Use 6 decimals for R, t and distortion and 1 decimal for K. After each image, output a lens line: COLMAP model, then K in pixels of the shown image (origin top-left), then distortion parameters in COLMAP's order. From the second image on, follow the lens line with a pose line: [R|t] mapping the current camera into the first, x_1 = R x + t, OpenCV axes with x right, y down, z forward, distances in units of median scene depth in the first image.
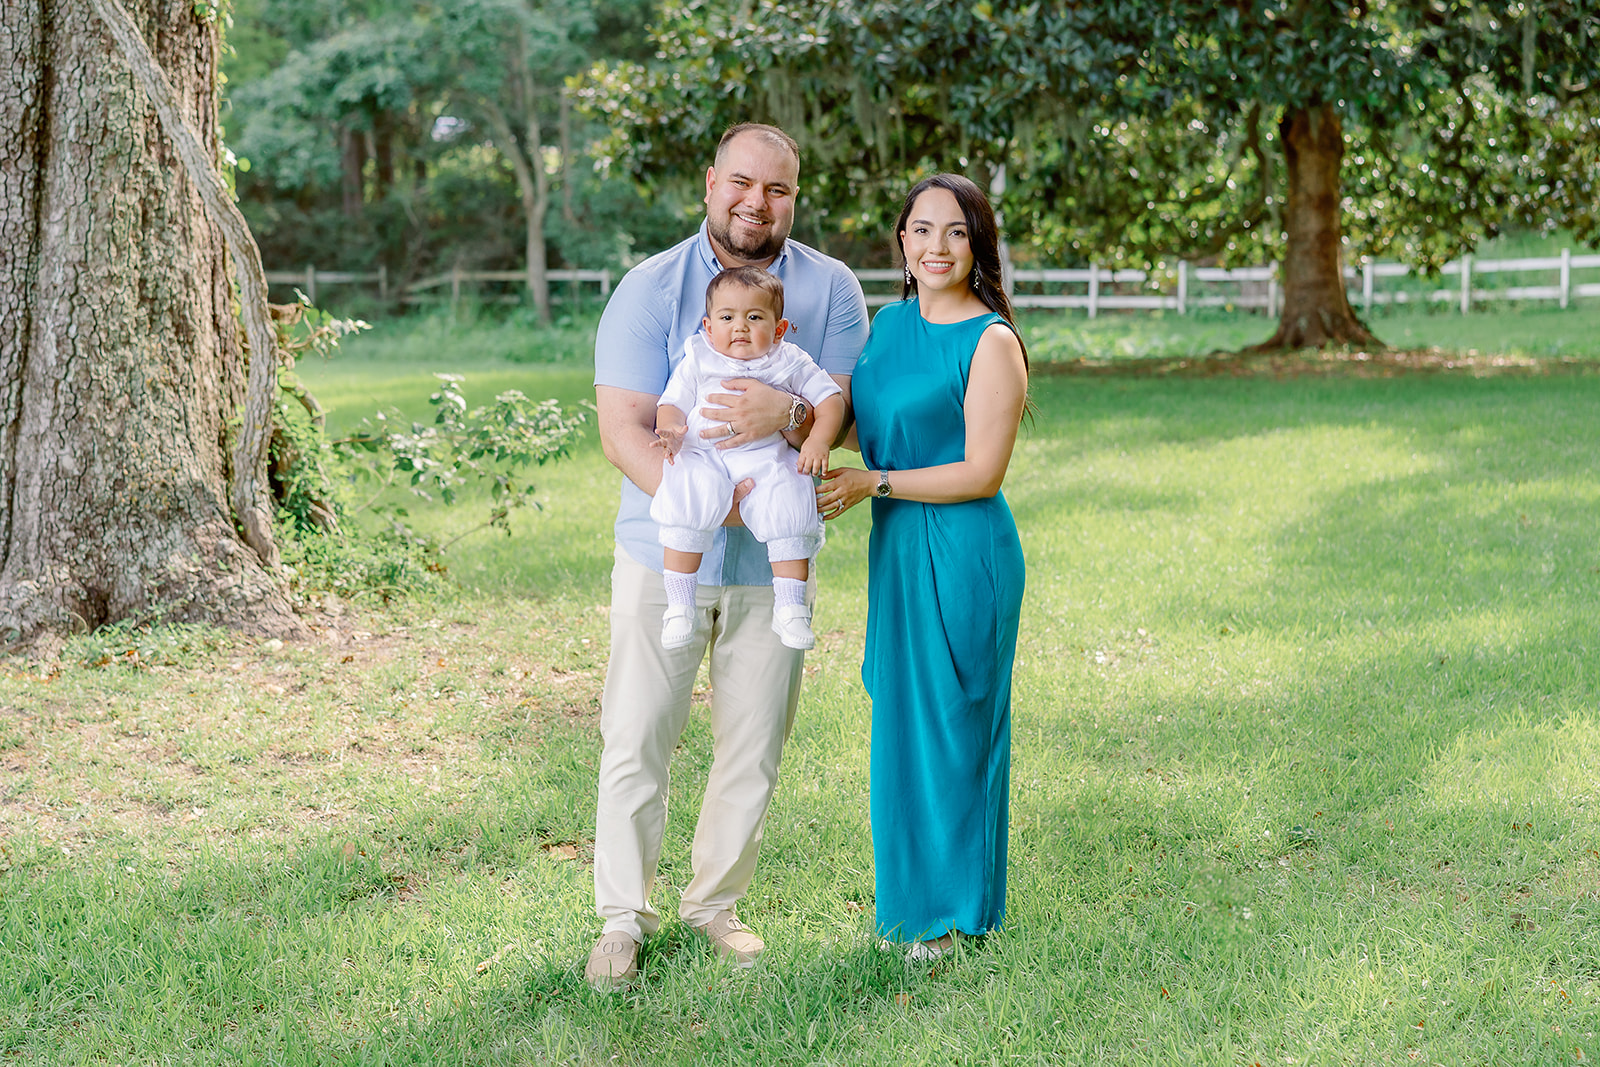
lens RADIAL K [[2514.5, 0, 794.9], [0, 2514.5, 510.2], [0, 0, 1]] dist [-0.000165, 0.033376]
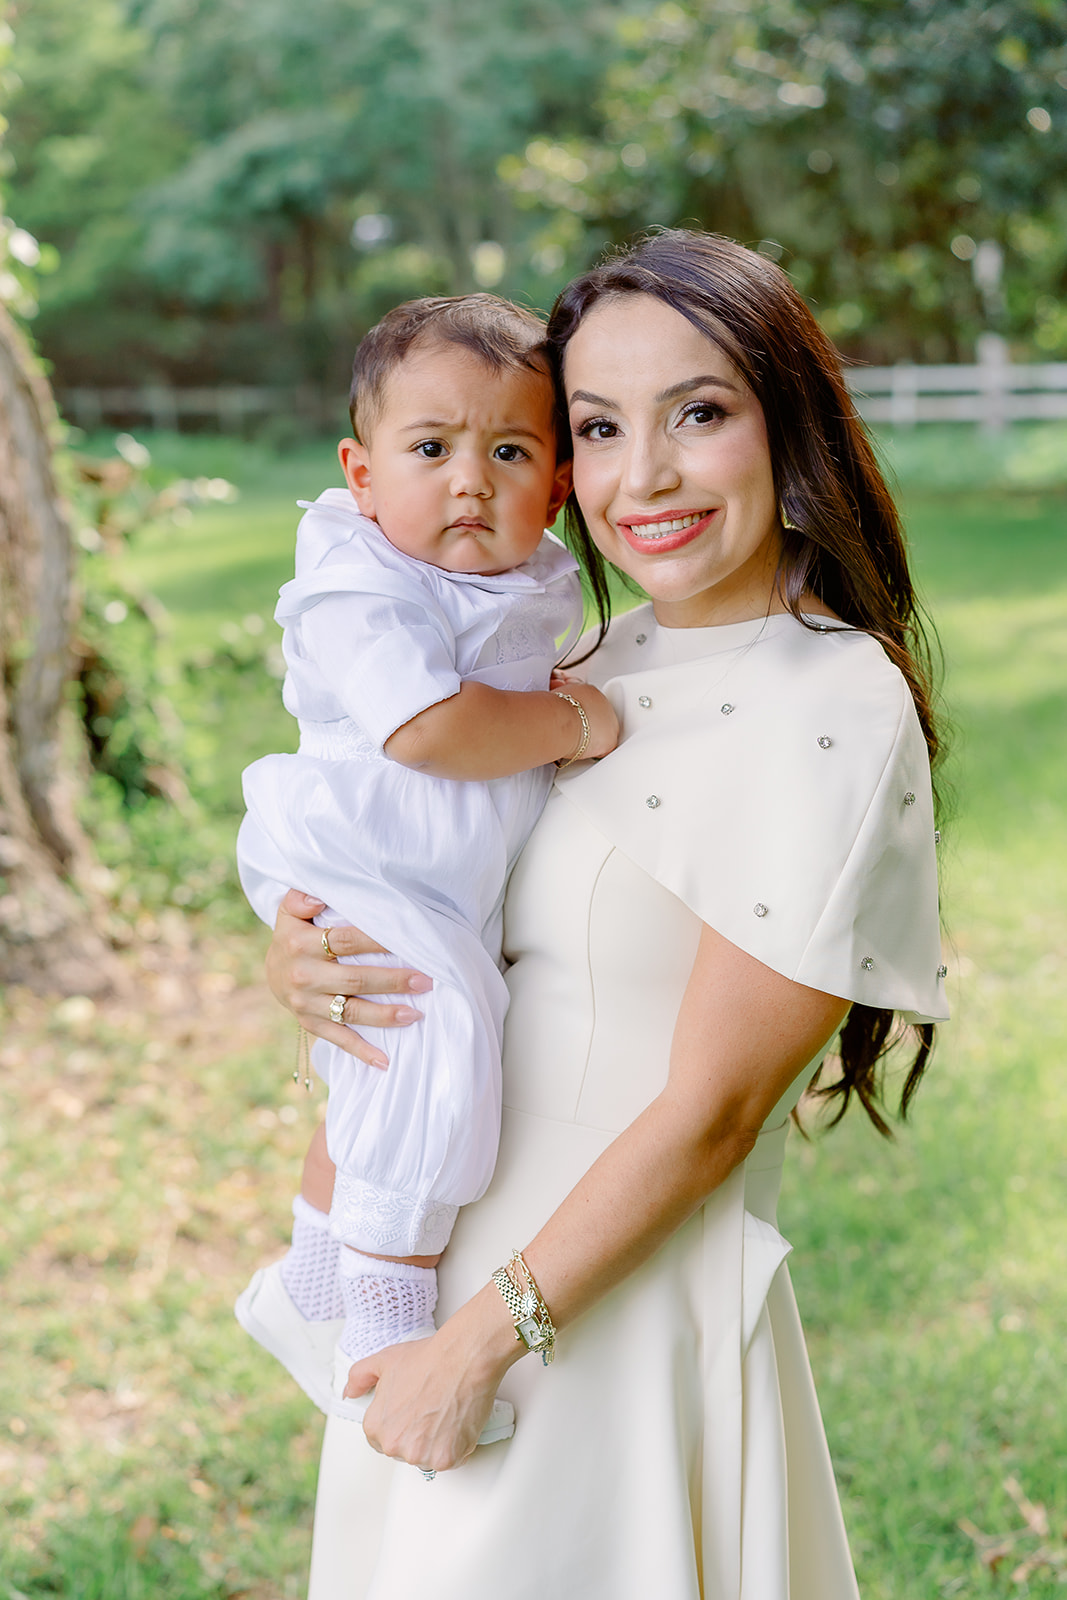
lens RADIAL K [[2514.5, 0, 531.1], [0, 2514.5, 747.7], [0, 0, 1]] dist [-0.000165, 0.033376]
pose [[0.996519, -0.013433, -0.082276, -0.033906], [0.017654, 0.998553, 0.050799, -0.037946], [0.081475, -0.052074, 0.995314, 0.330370]]
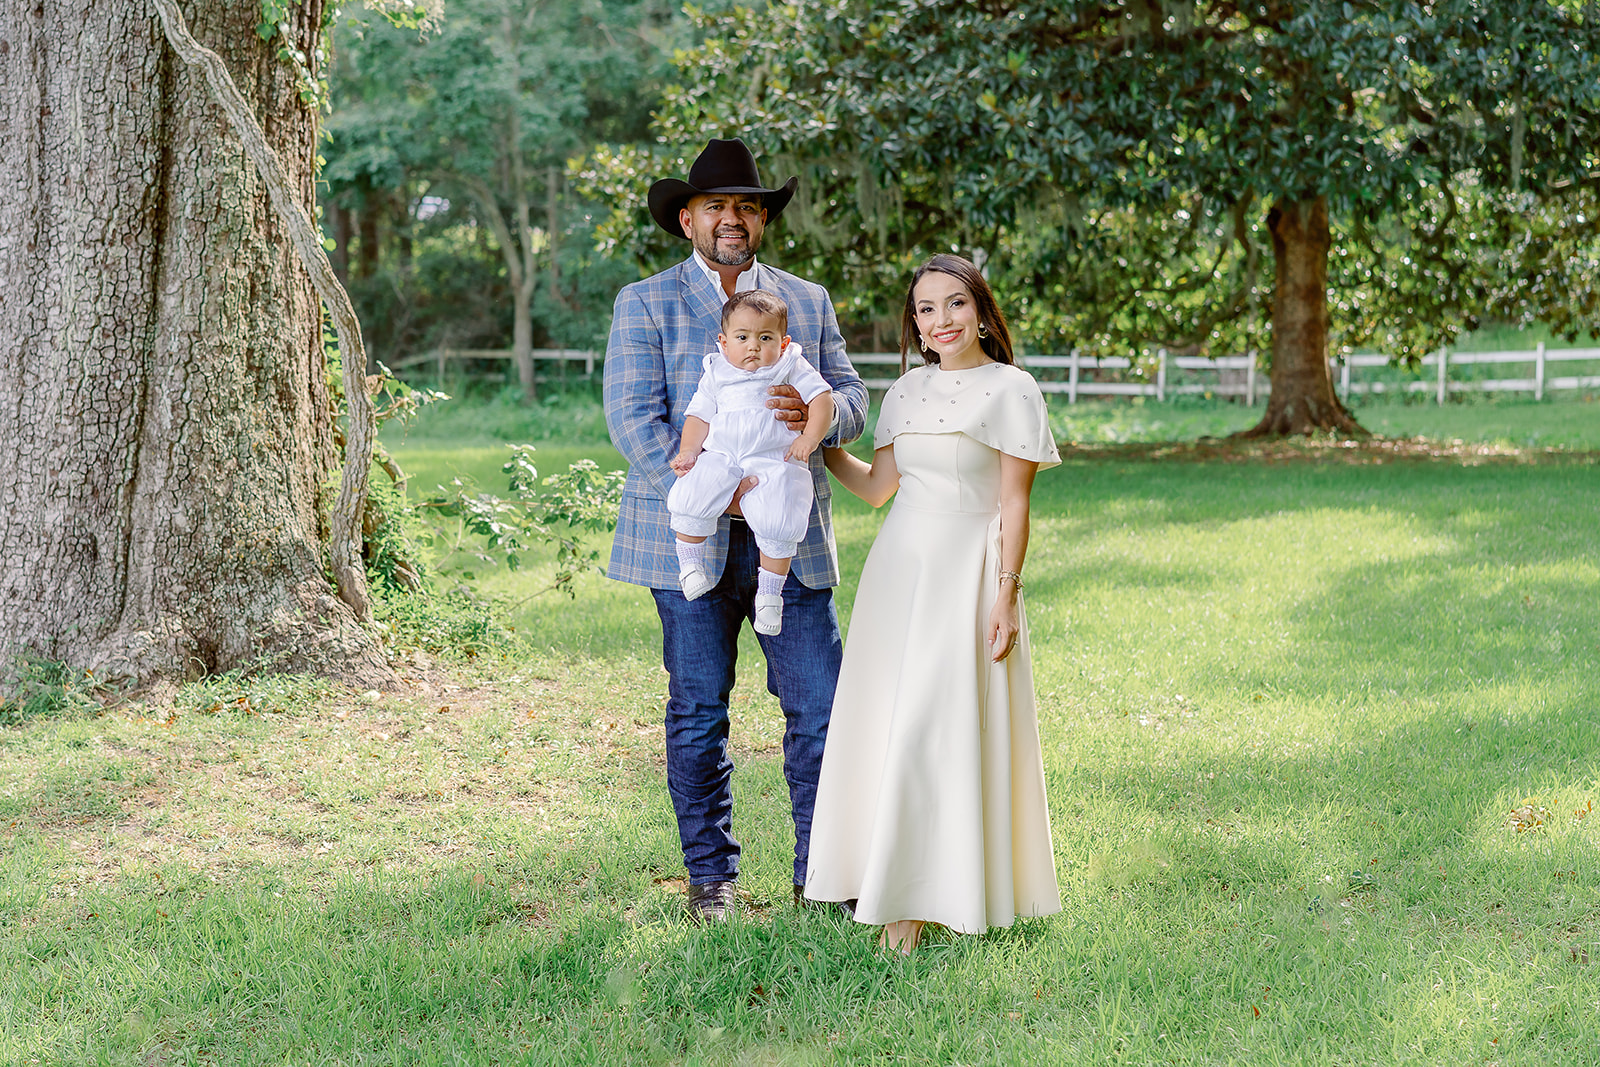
lens RADIAL K [[2534.0, 0, 752.6], [0, 2534.0, 531.2], [0, 0, 1]] dist [-0.002419, -0.047772]
pose [[0.999902, 0.013691, 0.002947, -0.044747], [-0.013613, 0.999590, -0.025201, 0.008037], [-0.003290, 0.025158, 0.999678, -0.058899]]
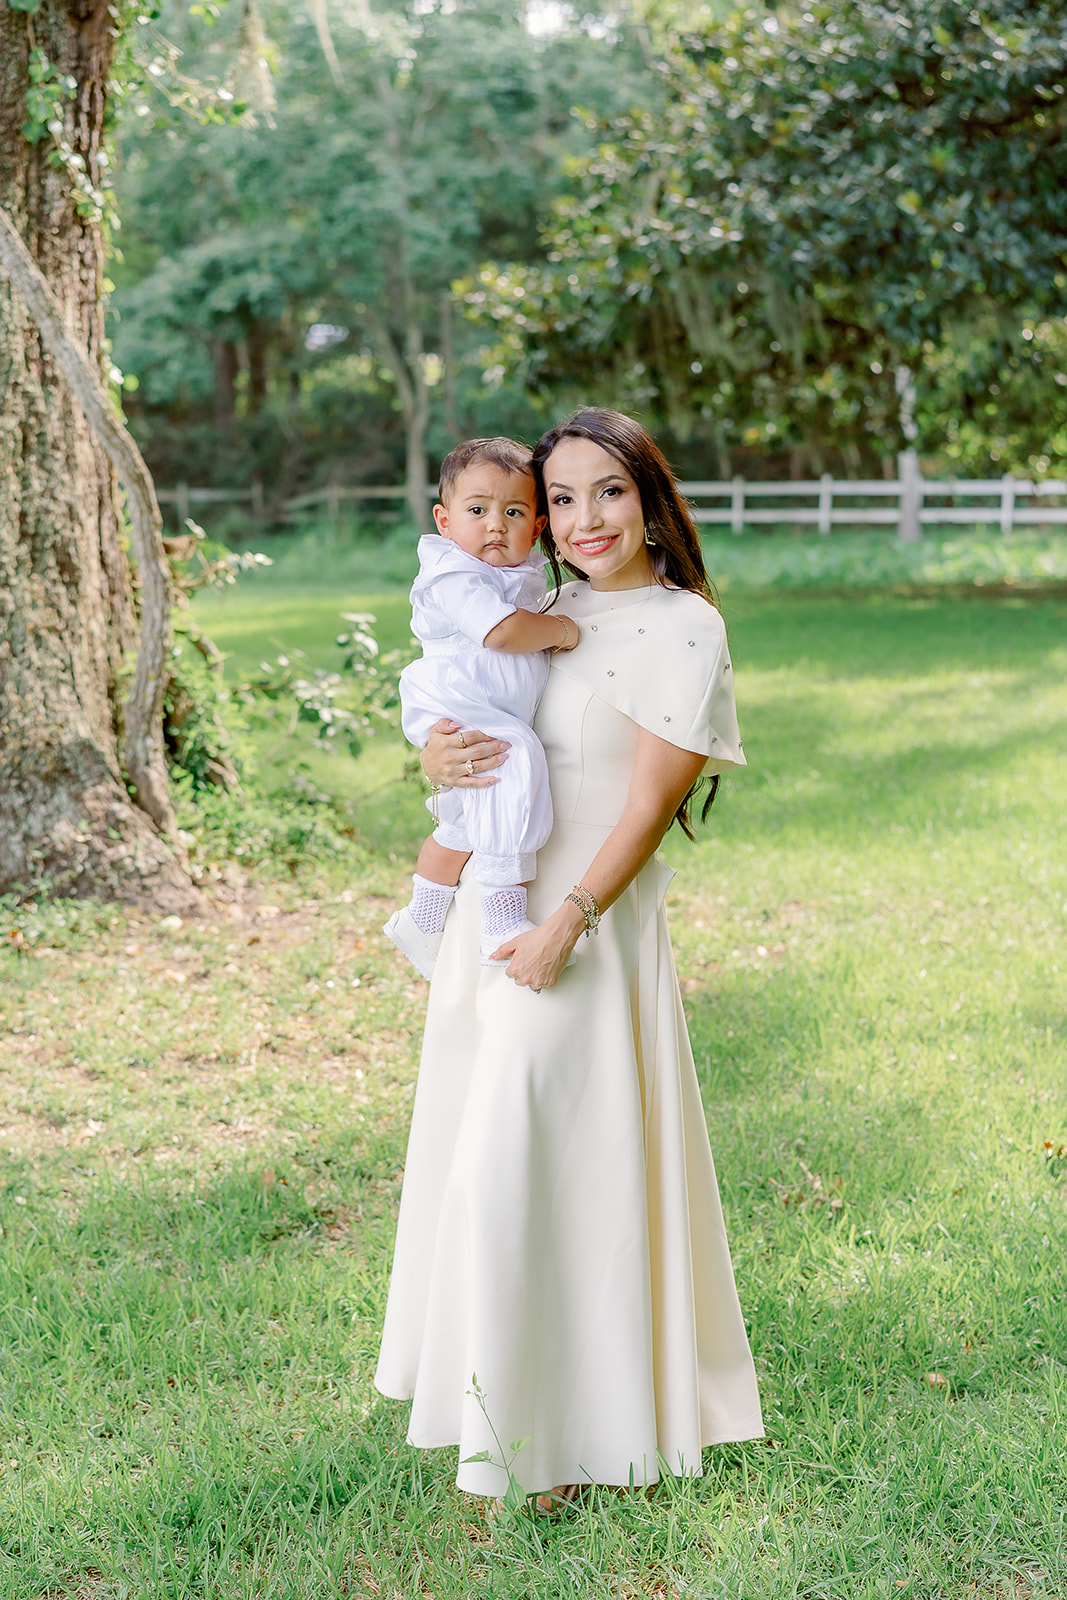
lens RADIAL K [[2578.3, 0, 509.6], [0, 2578.3, 804.2], [0, 0, 1]] dist [0.029998, -0.211326]
pose [[0.998082, -0.000148, -0.061903, -0.026858], [0.001972, 0.999566, 0.029399, -0.013402], [0.061872, -0.029464, 0.997649, 0.083102]]
